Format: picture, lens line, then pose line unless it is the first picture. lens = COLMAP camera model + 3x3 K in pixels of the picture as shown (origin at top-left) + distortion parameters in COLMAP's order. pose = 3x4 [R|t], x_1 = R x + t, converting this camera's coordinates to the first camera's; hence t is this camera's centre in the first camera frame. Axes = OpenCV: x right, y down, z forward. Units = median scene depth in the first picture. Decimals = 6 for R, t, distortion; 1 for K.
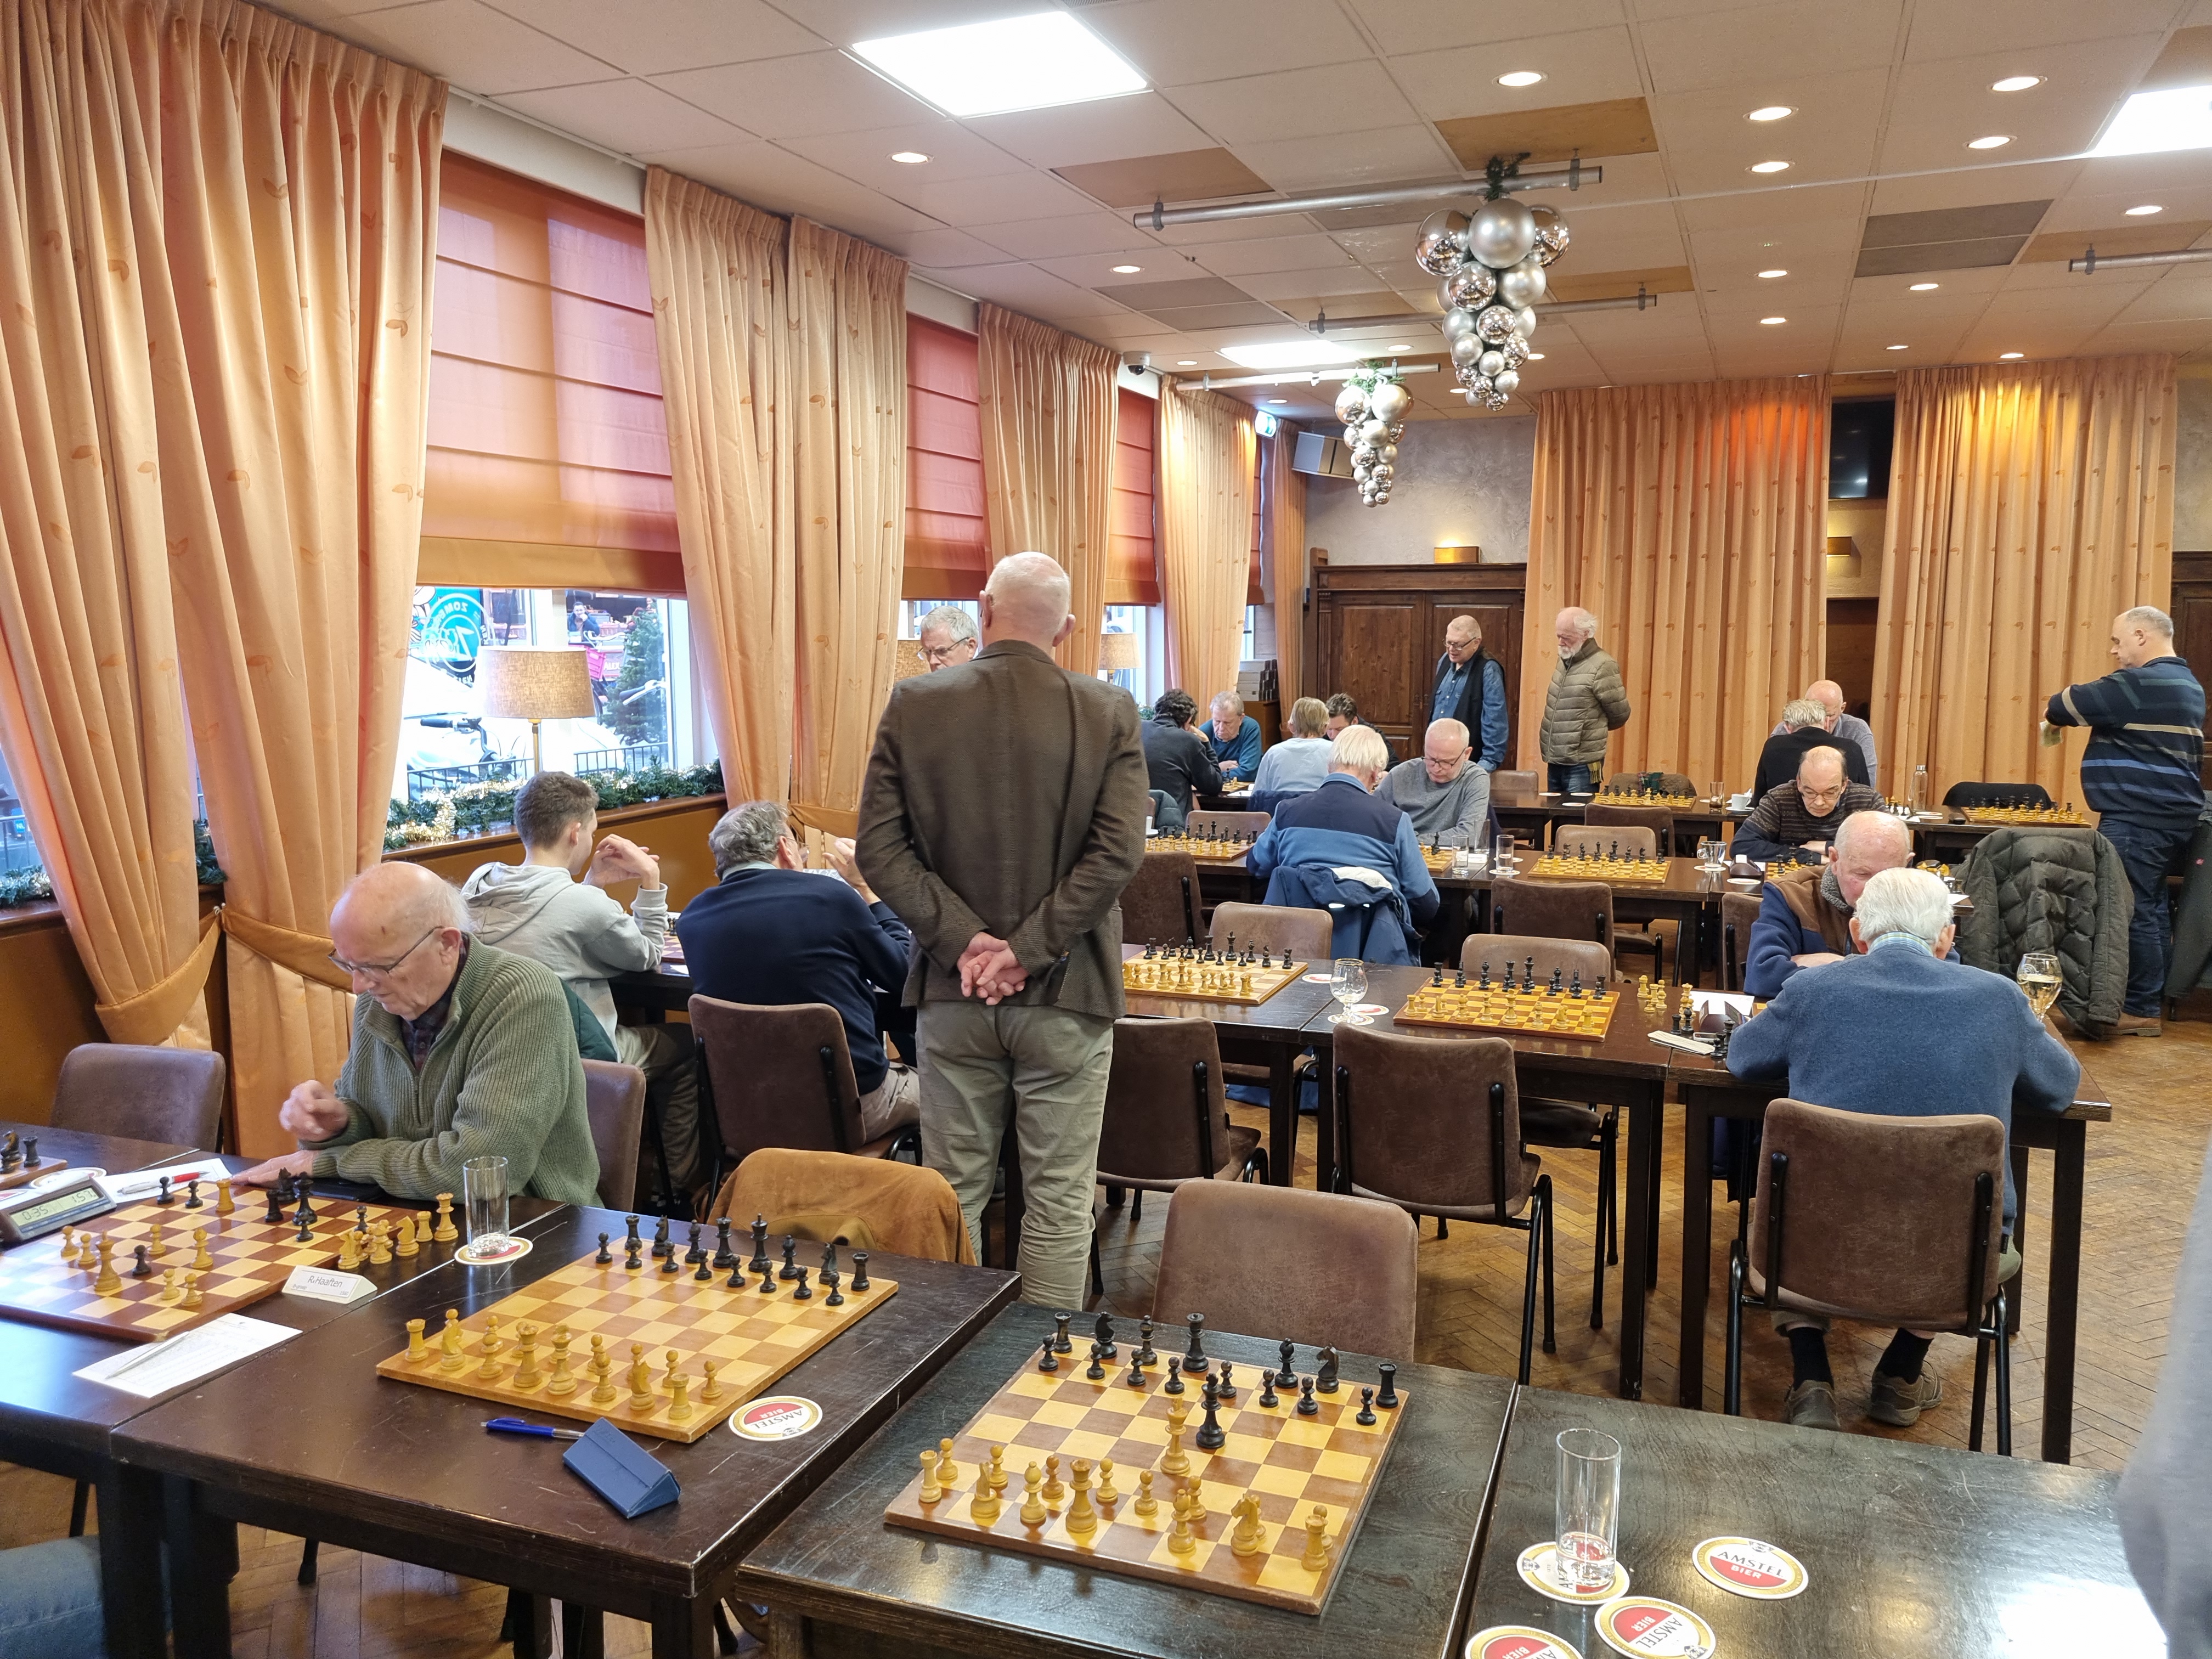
lens RADIAL K [[1629.3, 0, 1102.5], [0, 1629.3, 828.8], [0, 0, 1]] dist [0.044426, -0.004568]
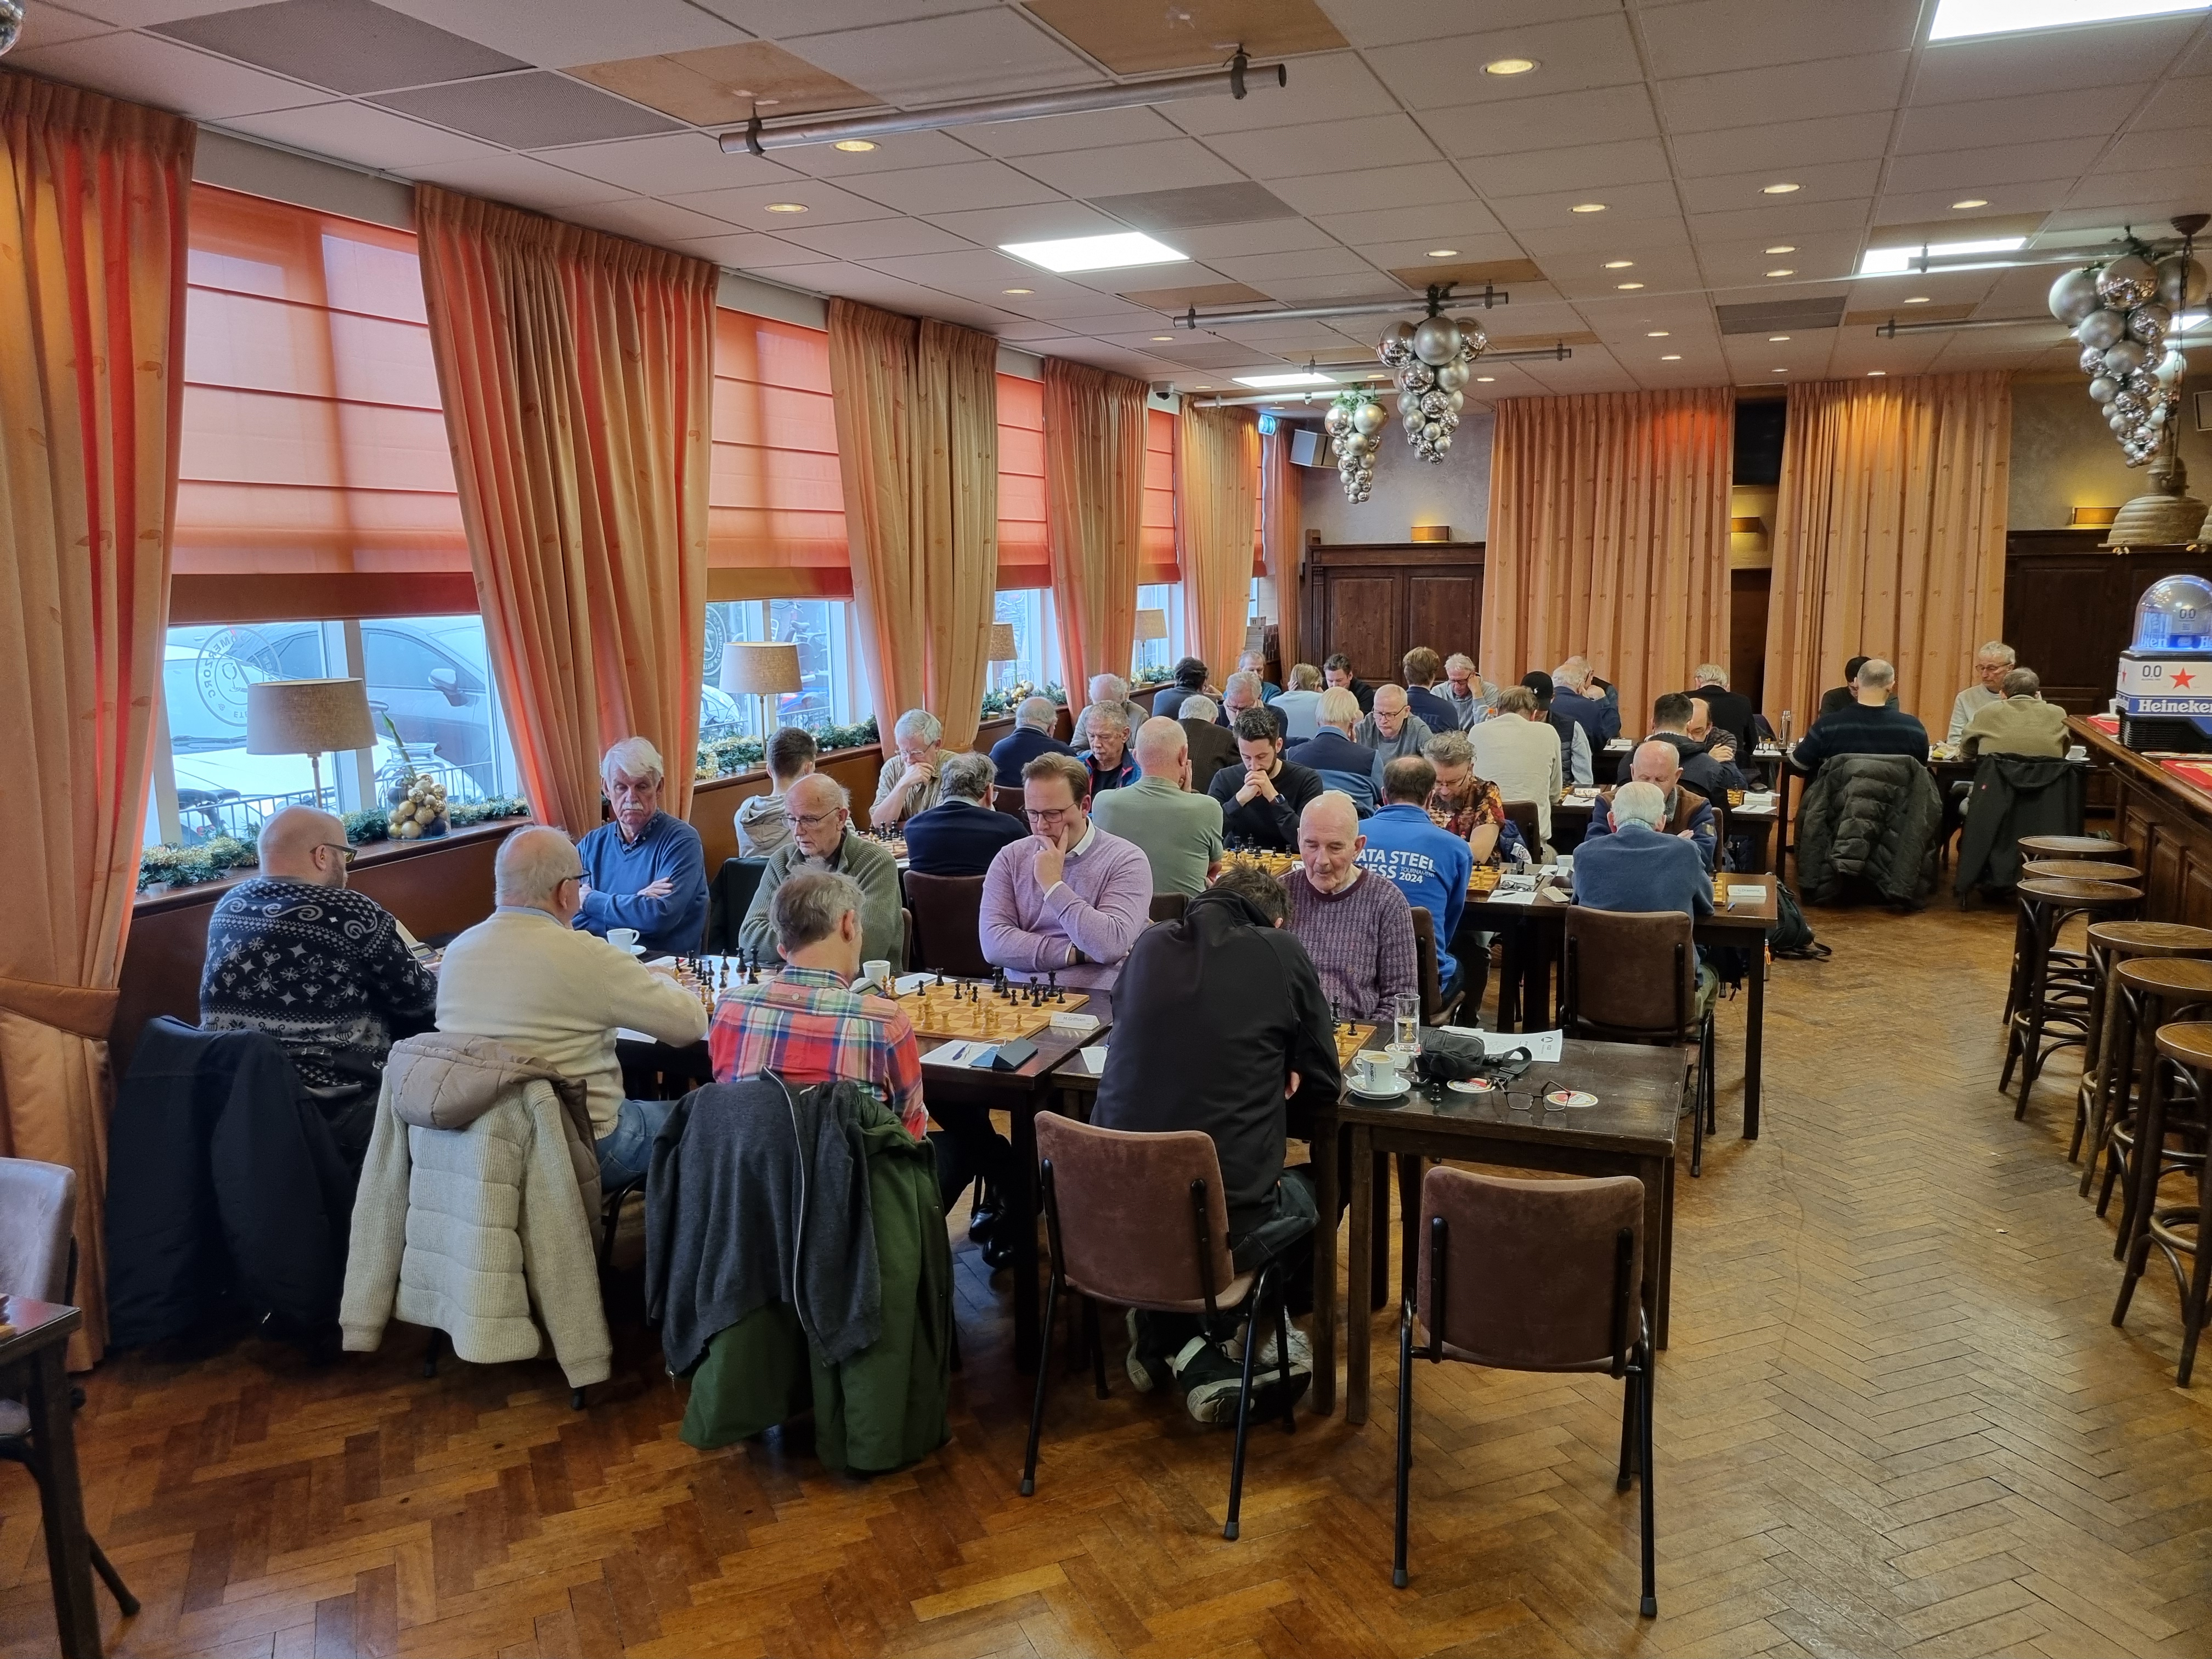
lens RADIAL K [[1629.3, 0, 1107.8], [0, 1629.3, 834.6], [0, 0, 1]] dist [0.044426, -0.004568]
pose [[0.999917, -0.012332, 0.003755, -0.028500], [0.012192, 0.999297, 0.035444, 0.005228], [-0.004189, -0.035396, 0.999365, -0.234599]]
